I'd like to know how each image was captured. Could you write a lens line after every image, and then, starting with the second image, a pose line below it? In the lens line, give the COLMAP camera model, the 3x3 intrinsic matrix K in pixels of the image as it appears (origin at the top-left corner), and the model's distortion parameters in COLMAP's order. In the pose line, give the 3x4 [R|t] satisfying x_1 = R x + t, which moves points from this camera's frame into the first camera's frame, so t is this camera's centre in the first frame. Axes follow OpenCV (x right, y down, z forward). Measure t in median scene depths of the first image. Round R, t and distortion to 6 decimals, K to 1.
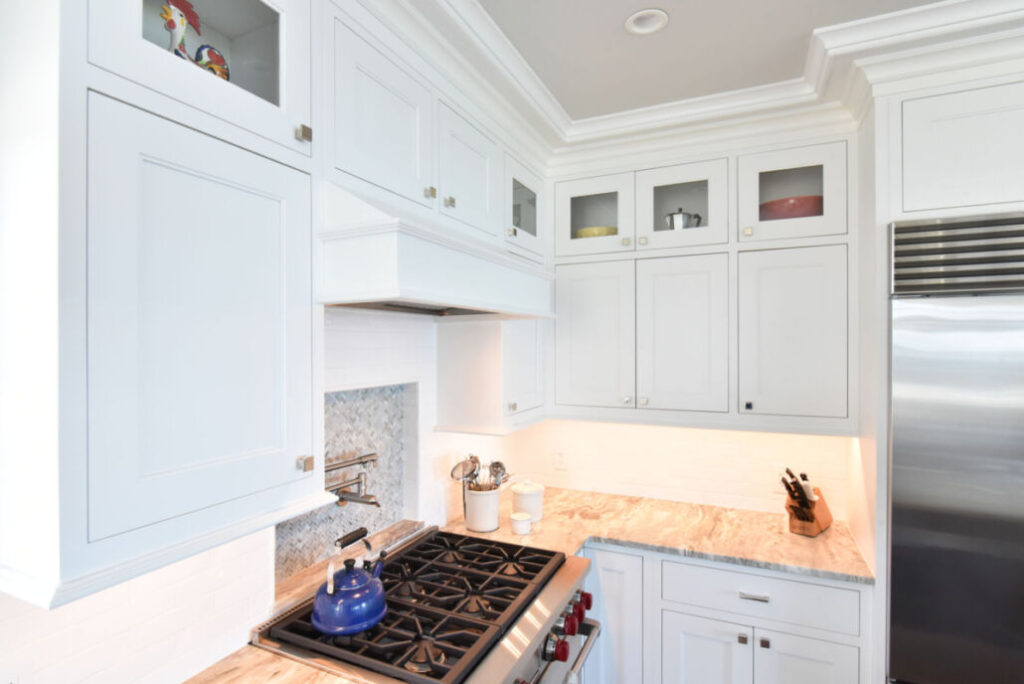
lens RADIAL K [[511.2, 0, 512.0], [0, 511.2, 342.0], [0, 0, 1]] dist [0.002347, 0.000385]
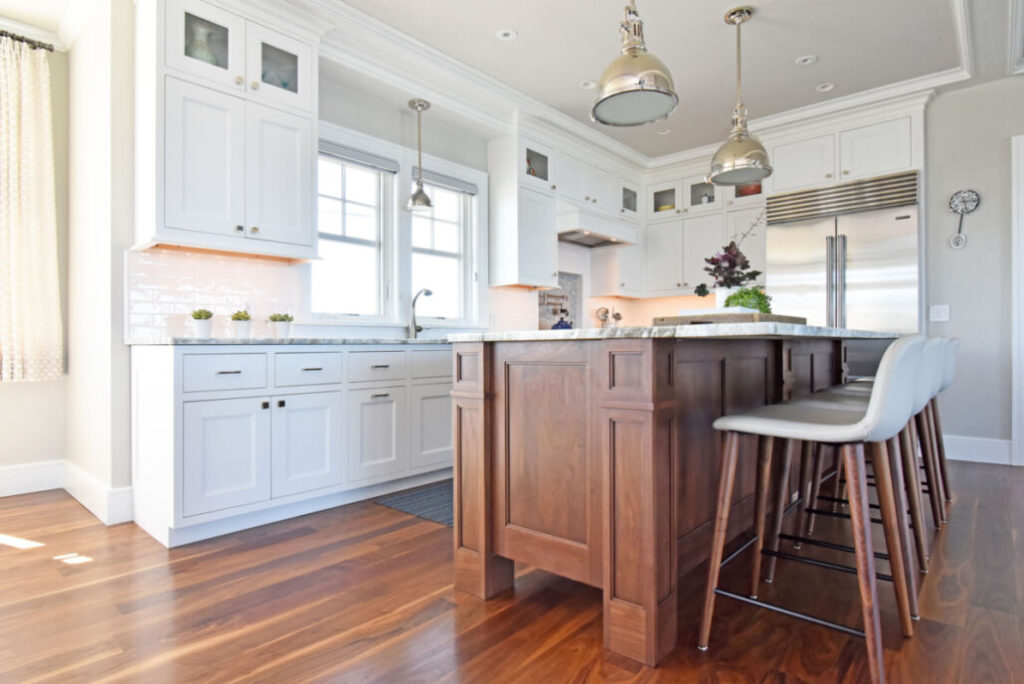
lens RADIAL K [[566.2, 0, 511.1], [0, 566.2, 347.1], [0, 0, 1]] dist [-0.003691, -0.002079]
pose [[0.957522, 0.001399, -0.288358, 0.263551], [0.000468, 0.999979, 0.006403, 0.397613], [0.288361, -0.006266, 0.957501, -1.650859]]
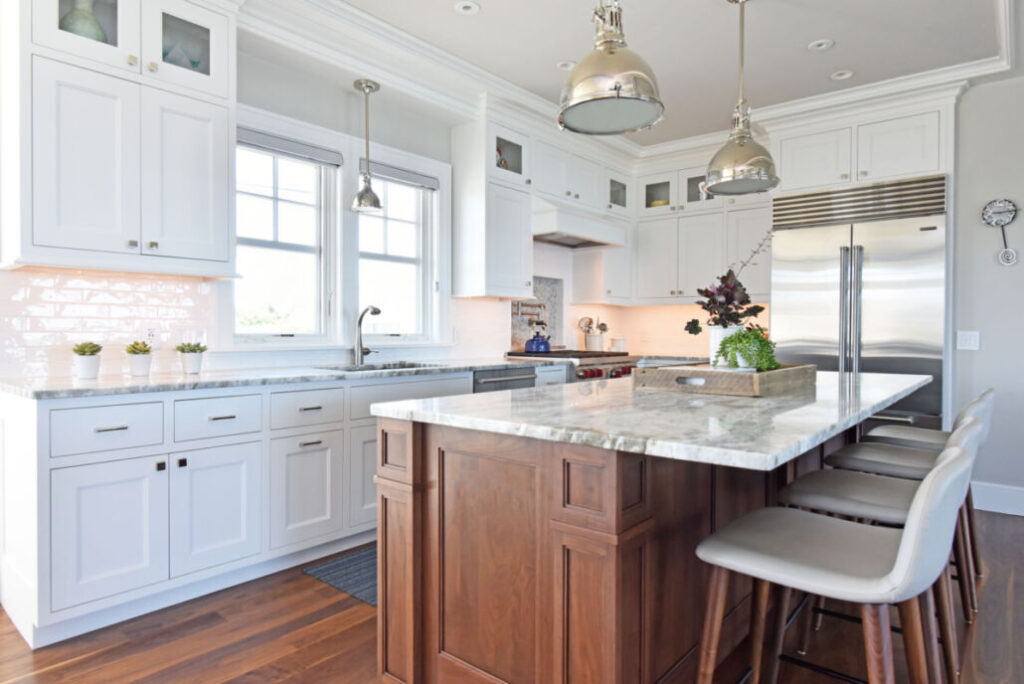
lens RADIAL K [[622.5, 0, 514.9], [0, 622.5, 341.8], [0, 0, 1]] dist [-0.000093, -0.000425]
pose [[0.965999, 0.011685, -0.258283, 0.286727], [-0.006352, 0.999749, 0.021475, 0.276309], [0.258469, -0.019104, 0.965830, -1.517313]]
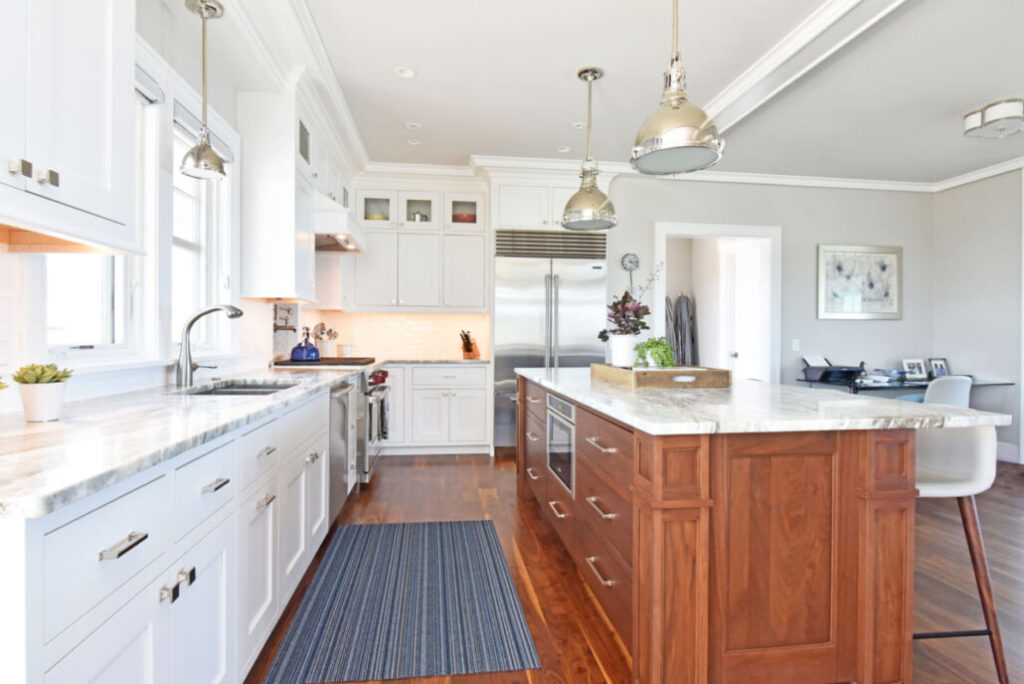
lens RADIAL K [[548.3, 0, 512.0], [0, 548.3, 342.0], [0, 0, 1]] dist [-0.001041, -0.000140]
pose [[0.841769, 0.001771, 0.539835, -0.626175], [-0.009531, 0.999888, 0.011582, 0.273273], [-0.539753, -0.014895, 0.841691, -1.238390]]
